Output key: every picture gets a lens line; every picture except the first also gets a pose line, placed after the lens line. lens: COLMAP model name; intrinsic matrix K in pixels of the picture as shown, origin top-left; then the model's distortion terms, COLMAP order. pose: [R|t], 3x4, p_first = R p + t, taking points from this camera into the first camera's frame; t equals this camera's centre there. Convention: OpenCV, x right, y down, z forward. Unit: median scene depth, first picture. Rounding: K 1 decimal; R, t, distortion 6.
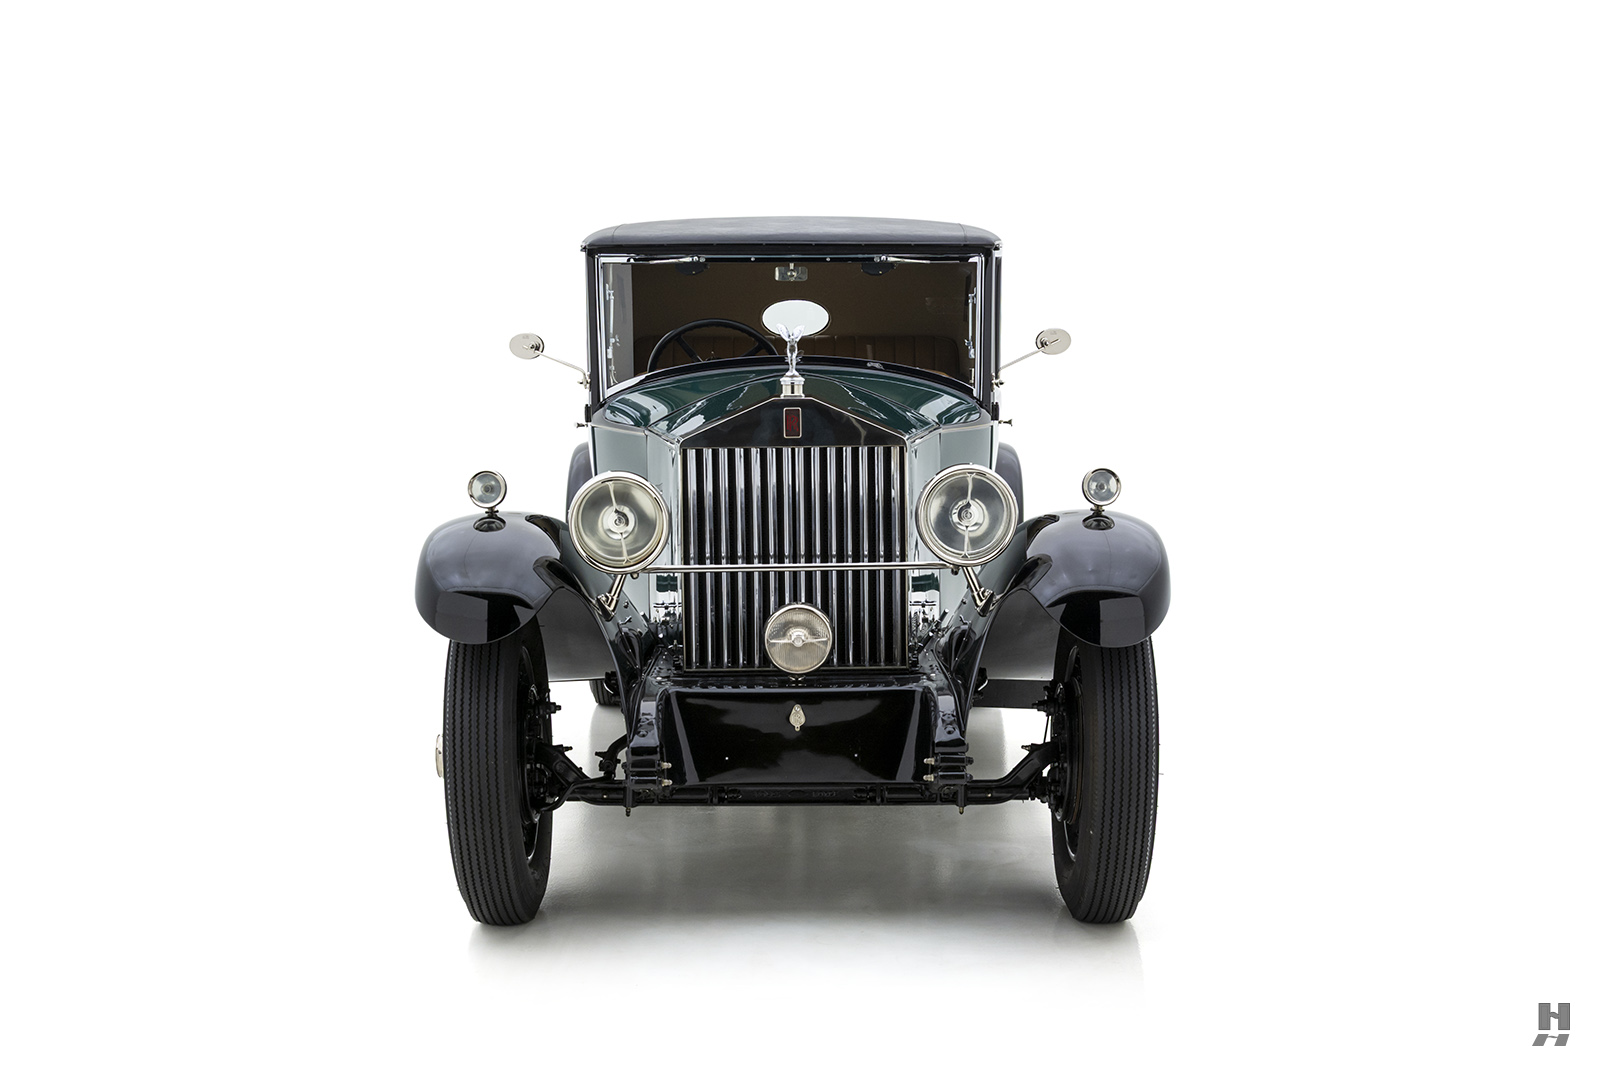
lens RADIAL K [[2208.8, 0, 800.0], [0, 2208.8, 533.5], [0, 0, 1]] dist [0.001251, -0.004904]
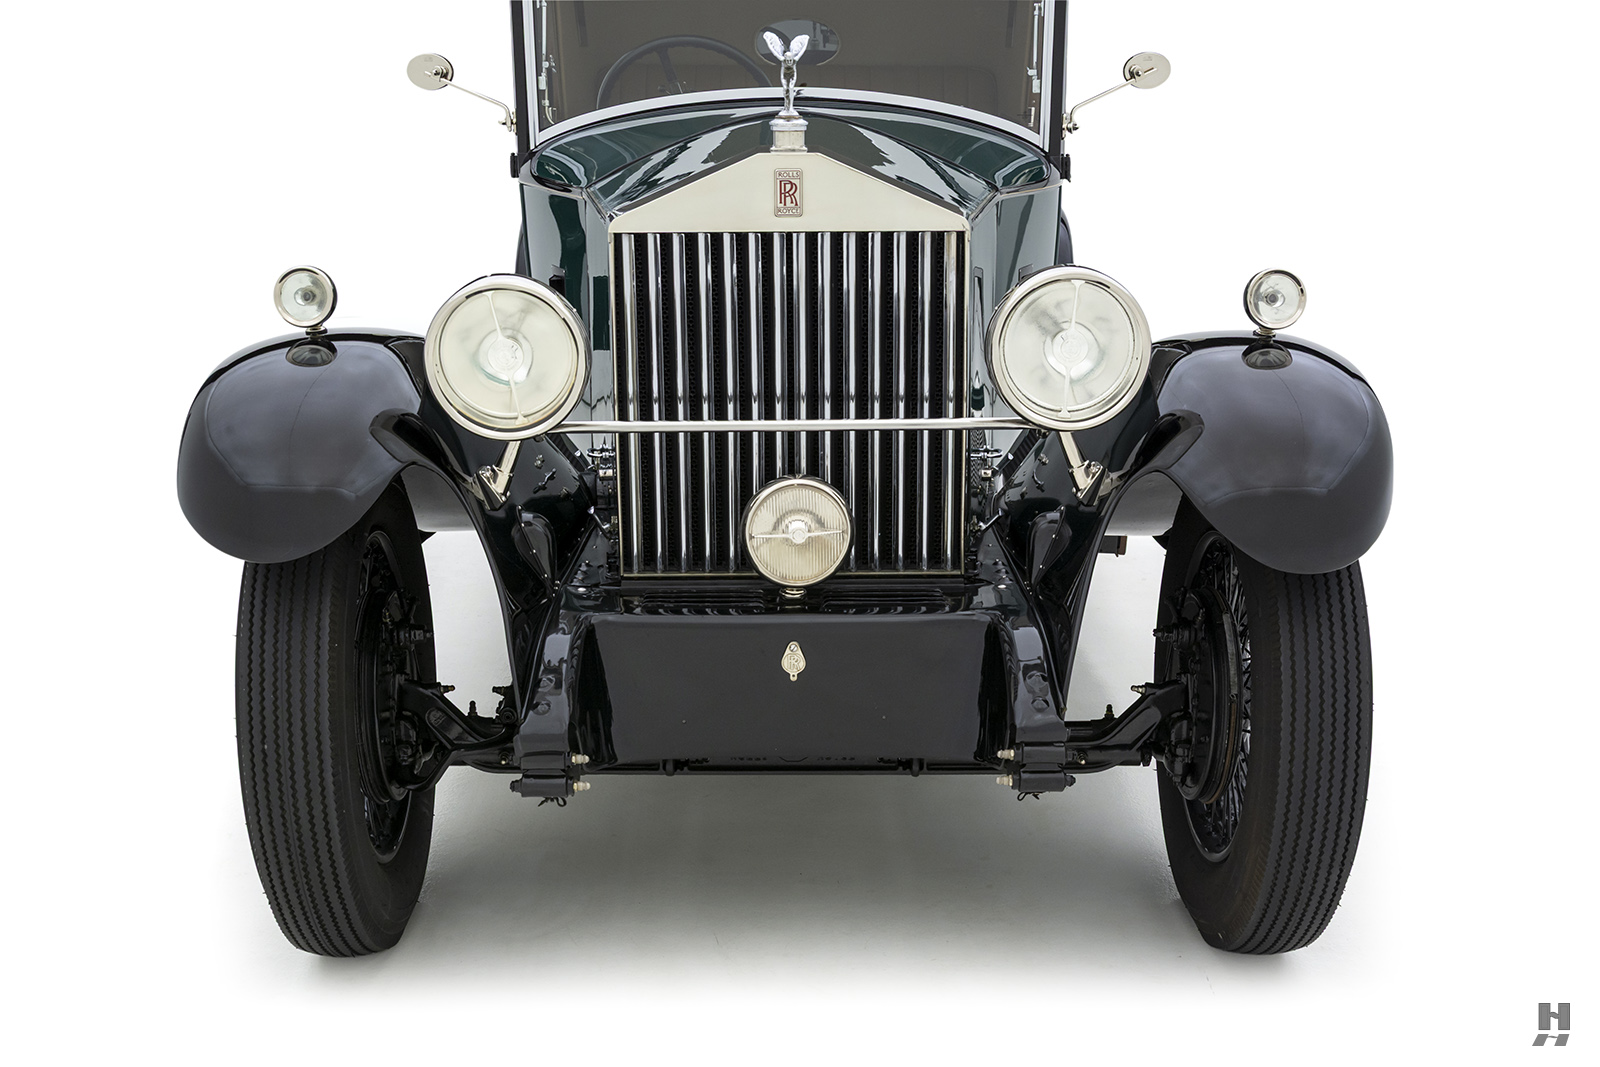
lens RADIAL K [[1891.6, 0, 821.0], [0, 1891.6, 534.2], [0, 0, 1]] dist [-0.006567, 0.006266]
pose [[0.999936, 0.005016, 0.010161, 0.000903], [-0.006454, 0.989134, 0.146878, -0.032728], [-0.009314, -0.146934, 0.989102, 0.446655]]
